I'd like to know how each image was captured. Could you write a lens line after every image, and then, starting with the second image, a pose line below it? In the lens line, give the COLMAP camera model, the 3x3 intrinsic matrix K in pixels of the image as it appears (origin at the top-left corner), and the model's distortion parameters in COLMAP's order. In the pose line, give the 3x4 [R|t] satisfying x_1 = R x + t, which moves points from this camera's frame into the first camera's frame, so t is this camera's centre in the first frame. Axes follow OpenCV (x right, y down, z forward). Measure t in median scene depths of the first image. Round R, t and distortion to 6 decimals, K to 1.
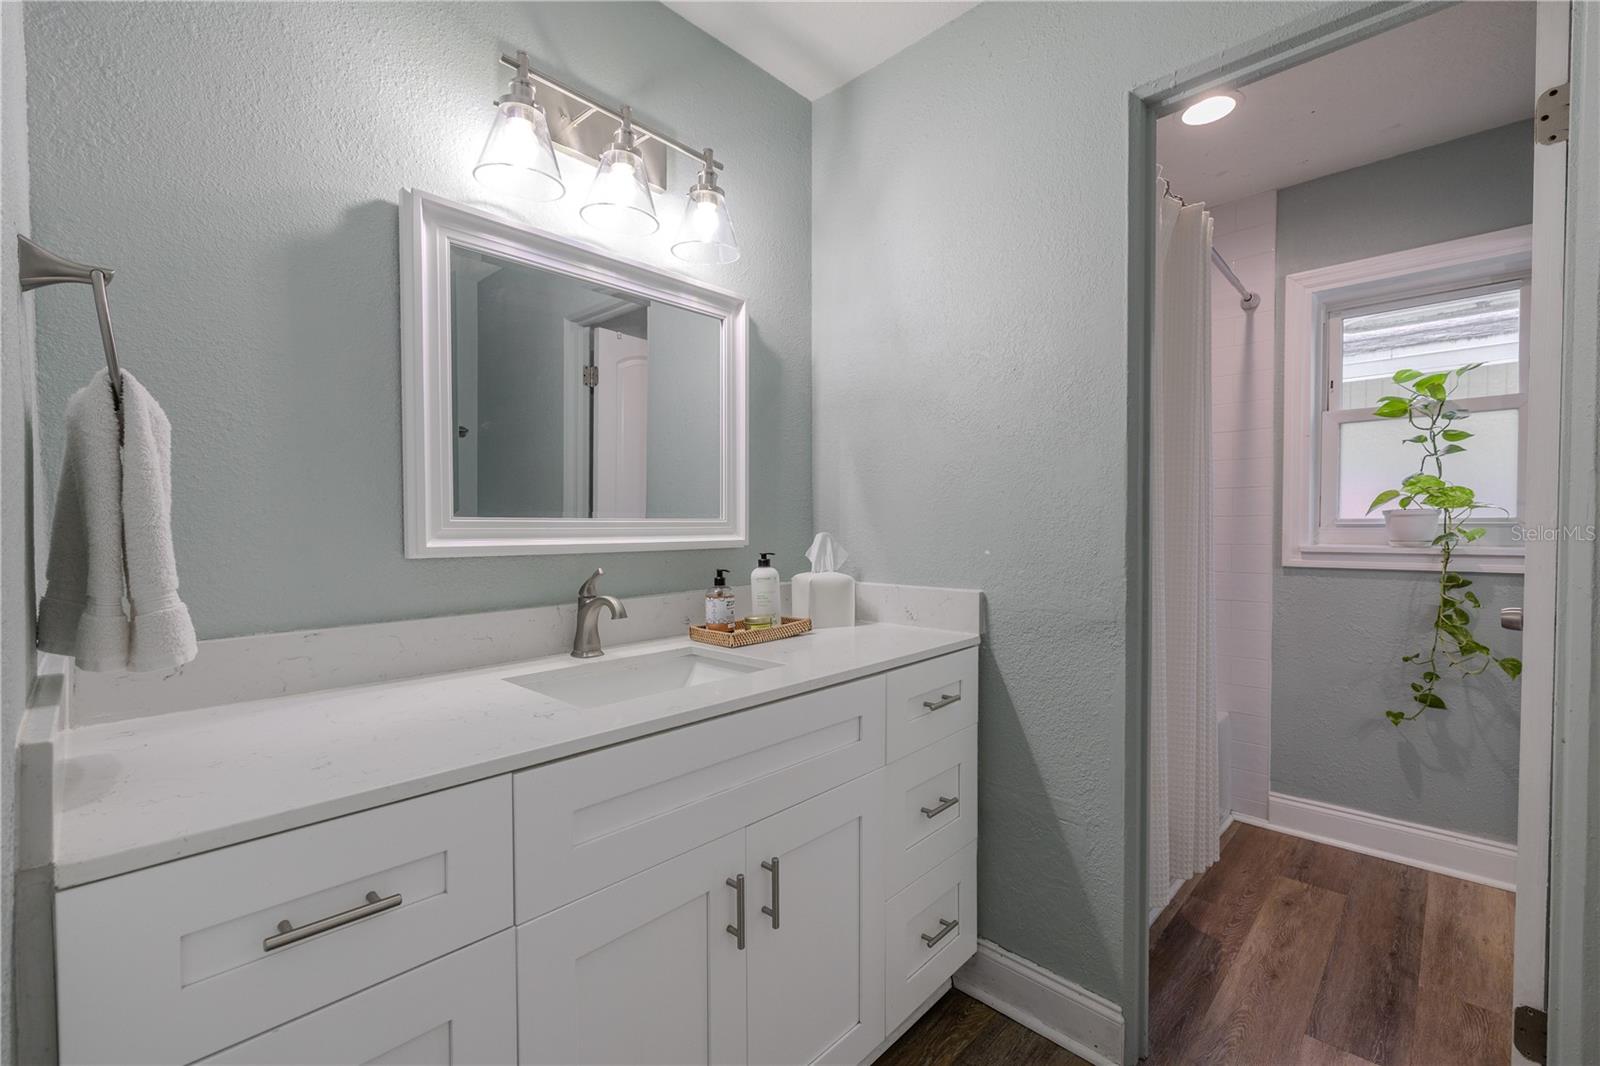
lens RADIAL K [[672.9, 0, 786.2], [0, 672.9, 541.4], [0, 0, 1]] dist [-0.002236, 0.000687]
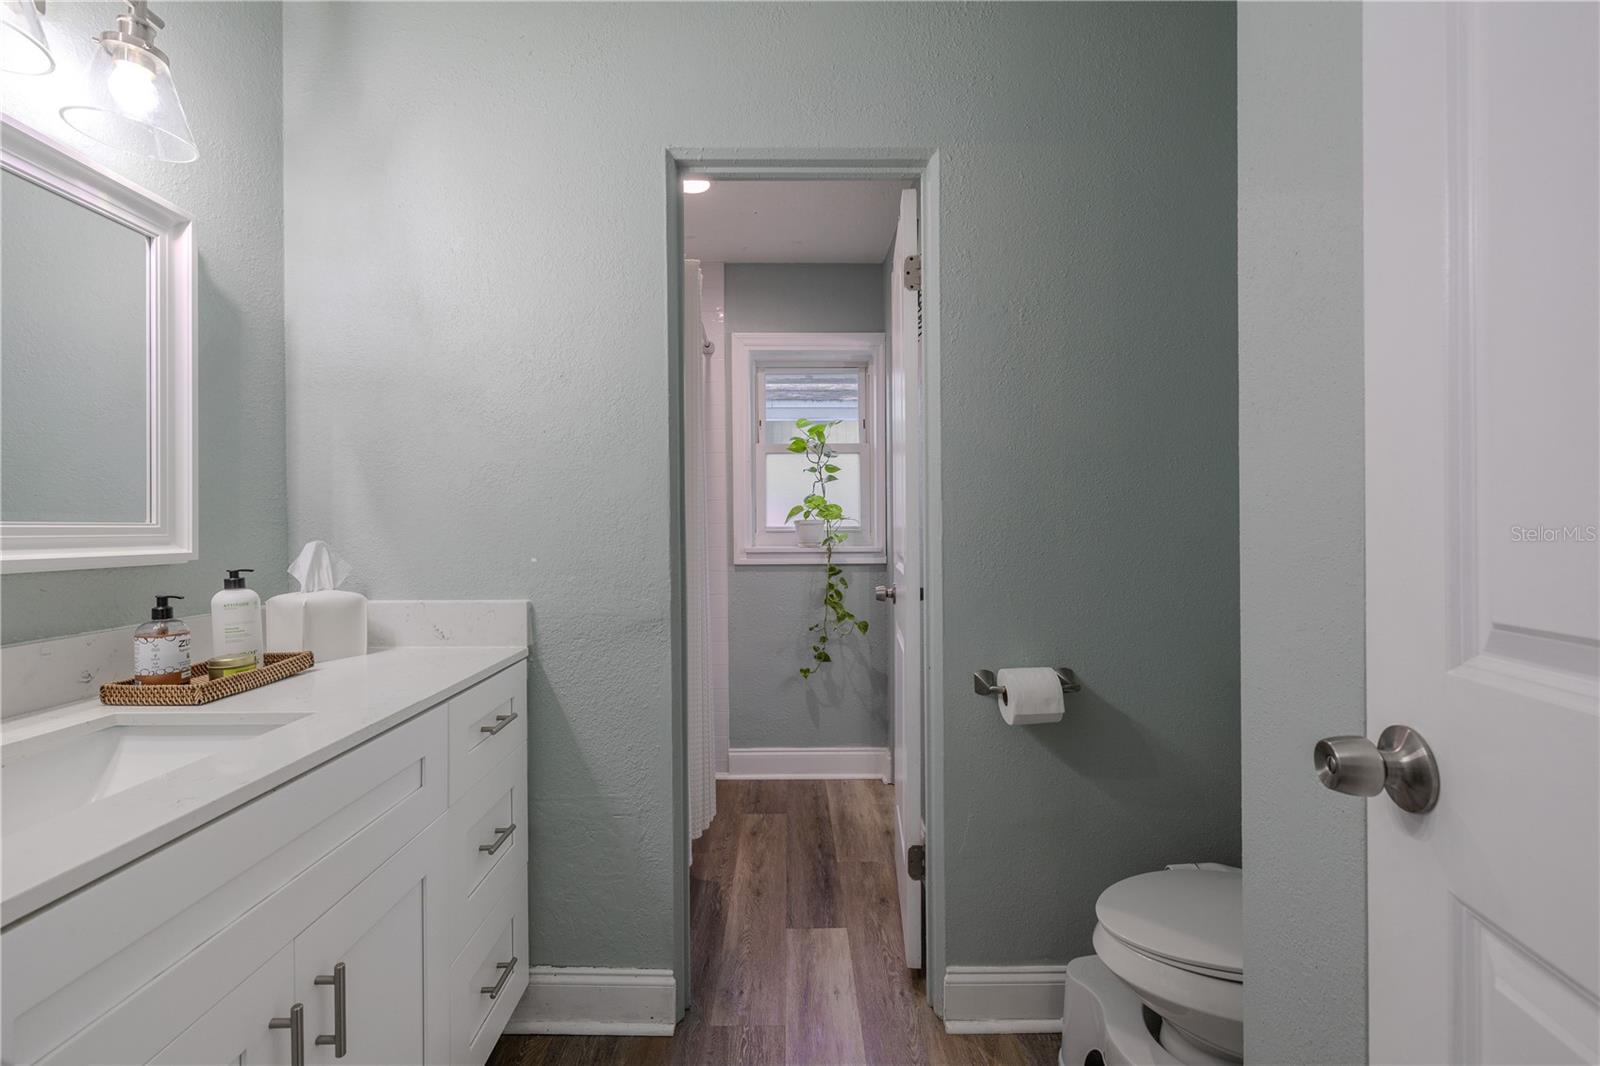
lens RADIAL K [[672.9, 0, 804.1], [0, 672.9, 530.4], [0, 0, 1]] dist [-0.002236, 0.000687]
pose [[0.716888, 0.000699, 0.697188, -0.094384], [0.017143, 0.999679, -0.018629, -0.001355], [-0.696978, 0.025307, 0.716646, 0.036068]]
